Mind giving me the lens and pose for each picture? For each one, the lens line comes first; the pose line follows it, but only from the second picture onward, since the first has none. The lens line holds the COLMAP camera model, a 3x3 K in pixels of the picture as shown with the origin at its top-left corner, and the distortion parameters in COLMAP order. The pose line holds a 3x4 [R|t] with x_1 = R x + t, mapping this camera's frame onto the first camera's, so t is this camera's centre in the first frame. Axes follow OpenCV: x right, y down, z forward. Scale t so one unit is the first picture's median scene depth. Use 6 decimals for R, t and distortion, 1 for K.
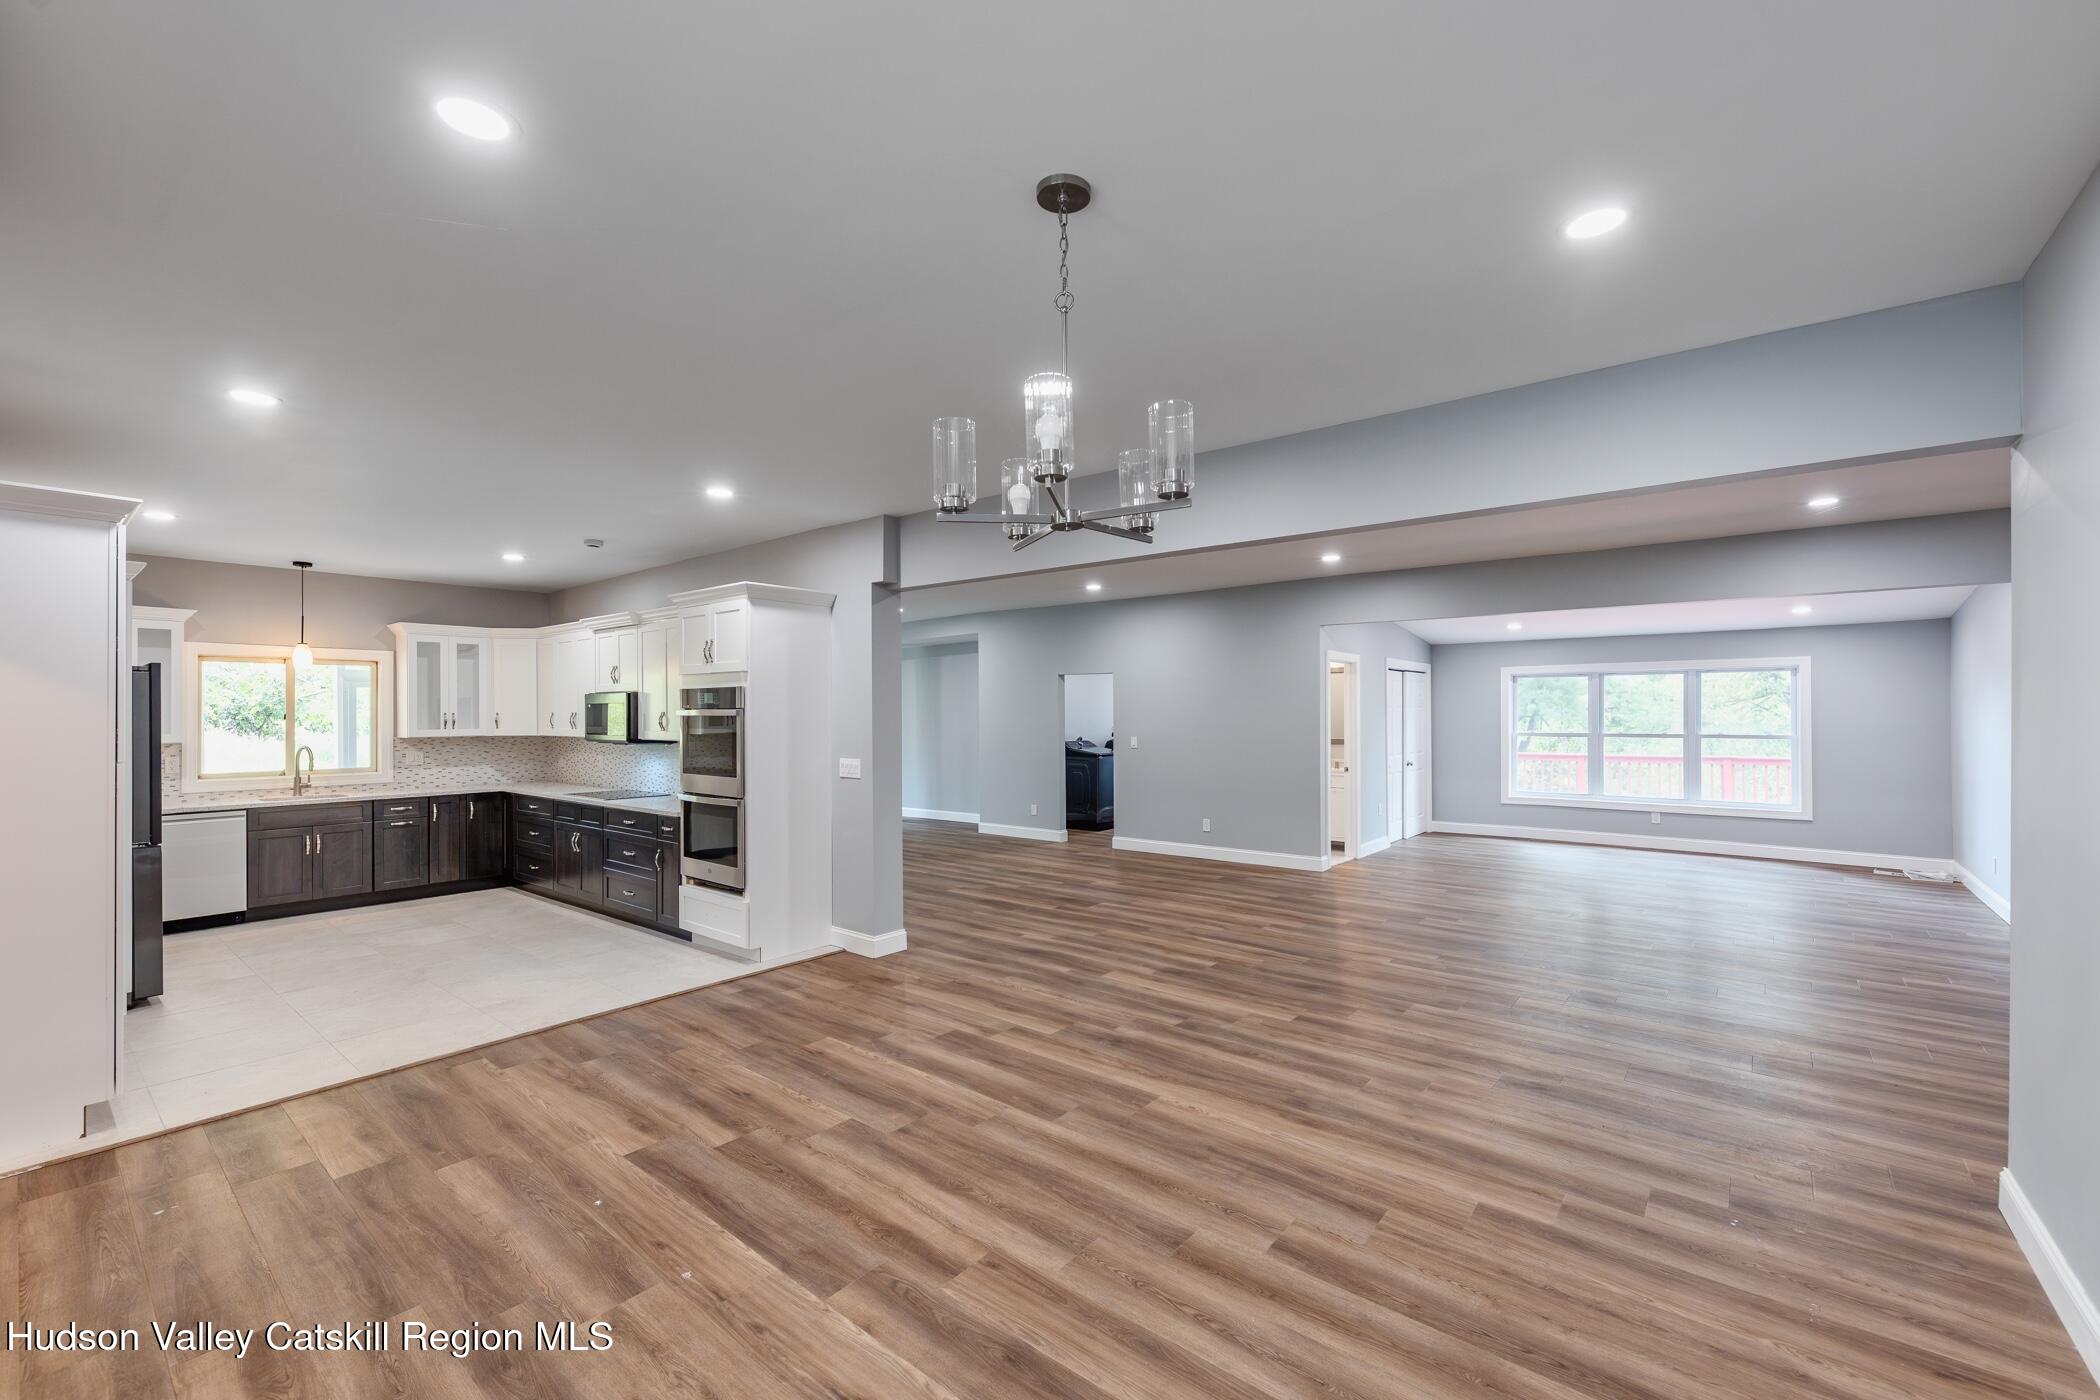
lens RADIAL K [[865.3, 0, 1053.9], [0, 865.3, 713.4], [0, 0, 1]] dist [0.005816, -0.001299]
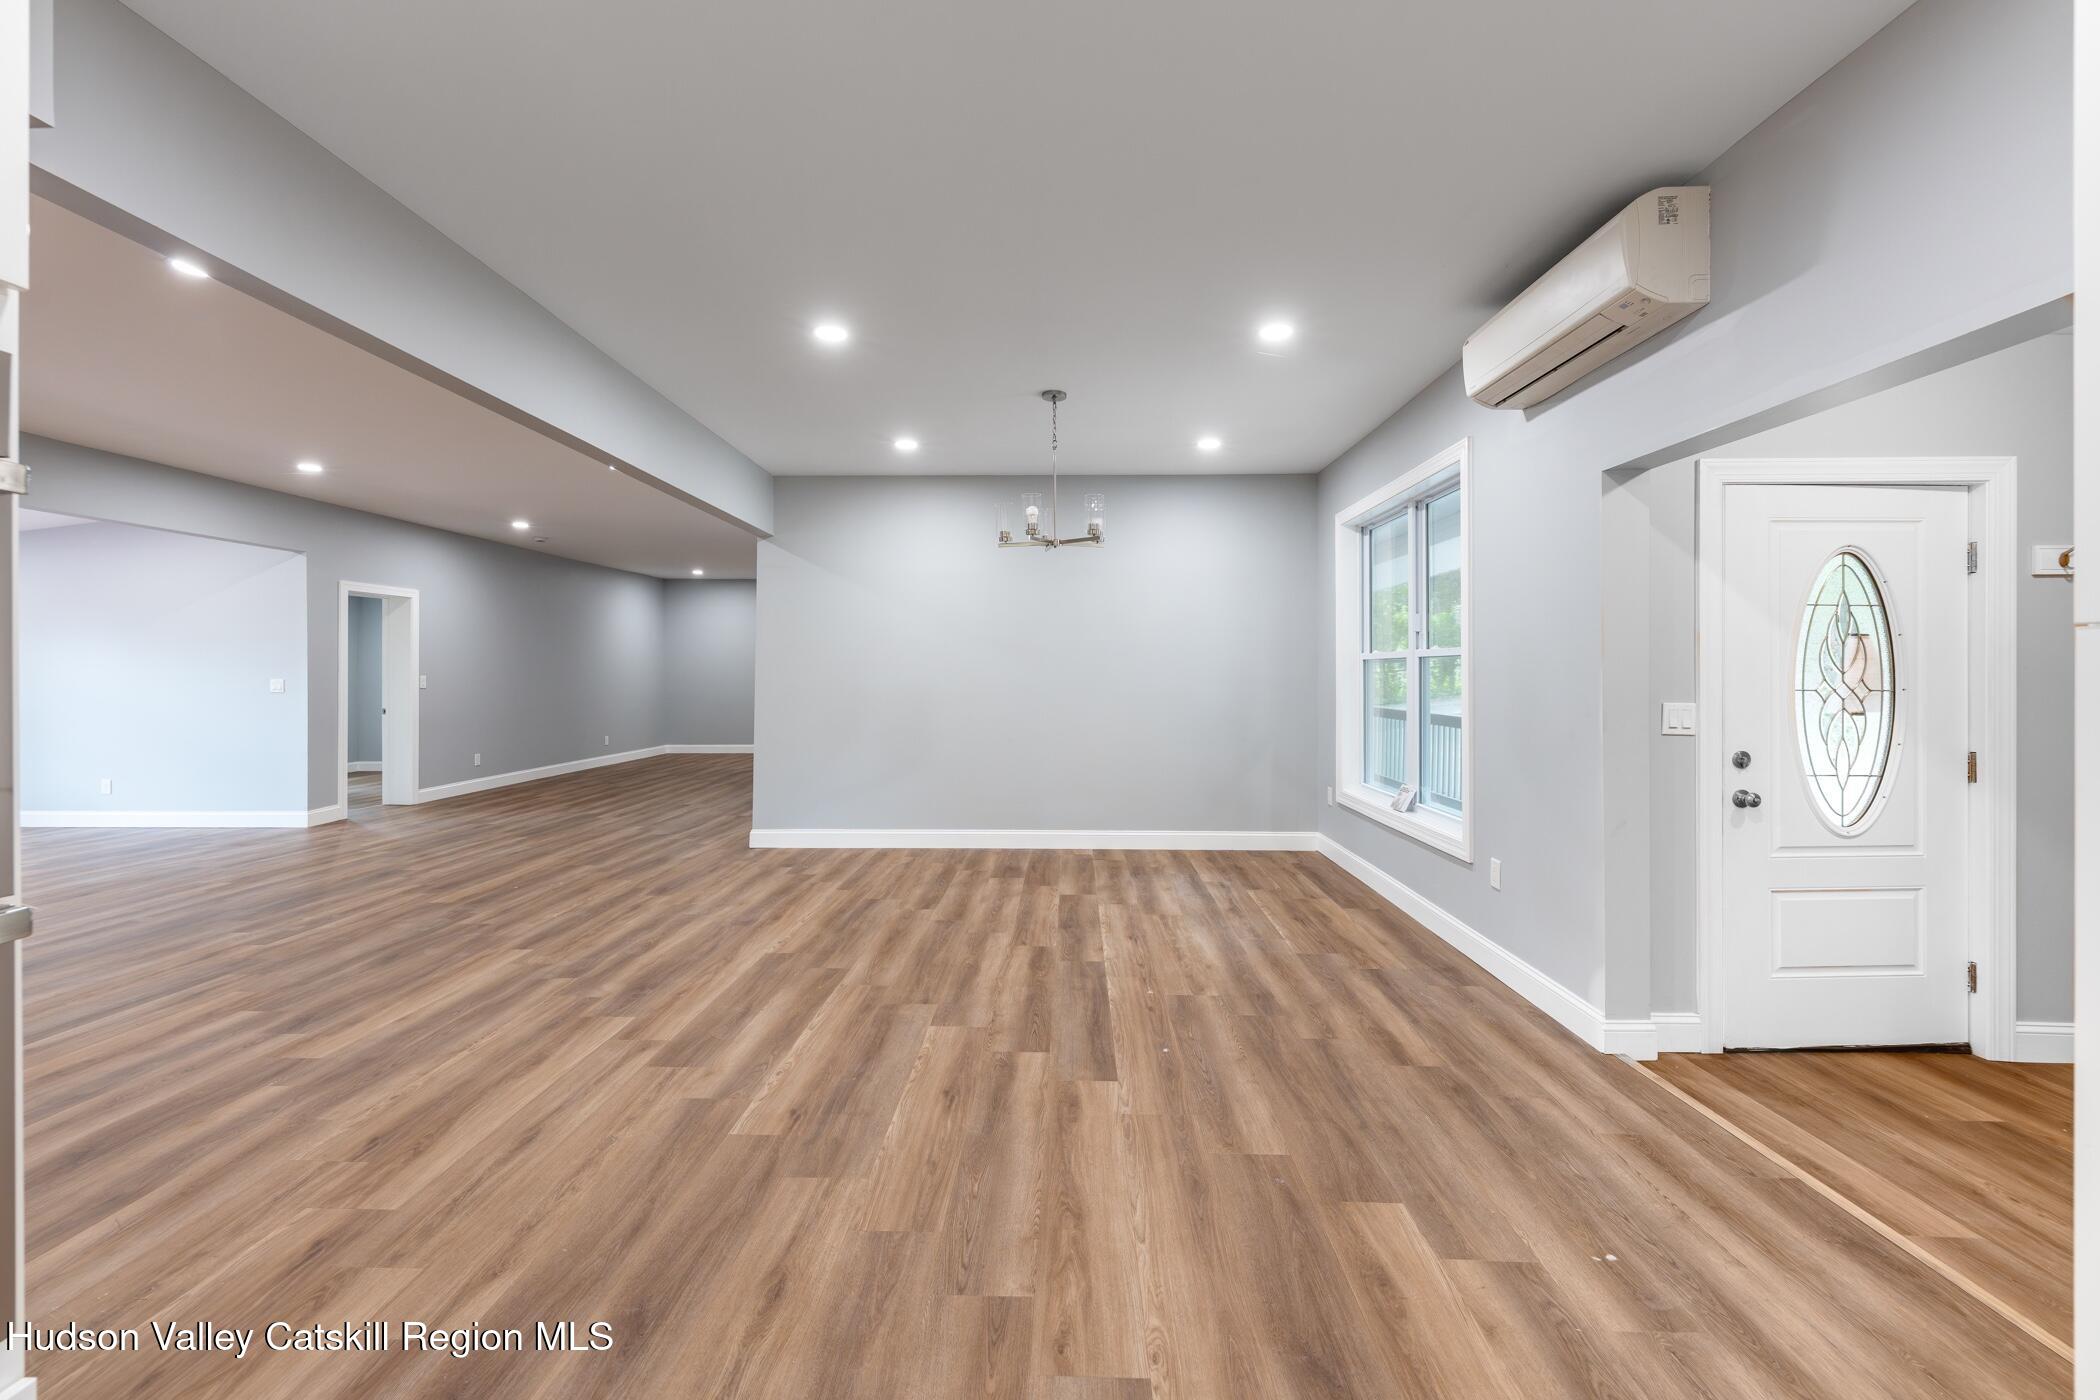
lens RADIAL K [[865.3, 0, 1044.8], [0, 865.3, 669.0], [0, 0, 1]] dist [0.005816, -0.001299]
pose [[-0.613699, 0.008388, 0.789496, -0.522717], [0.002946, 0.999961, -0.008335, 0.035691], [-0.789535, -0.002789, -0.613700, 0.721119]]
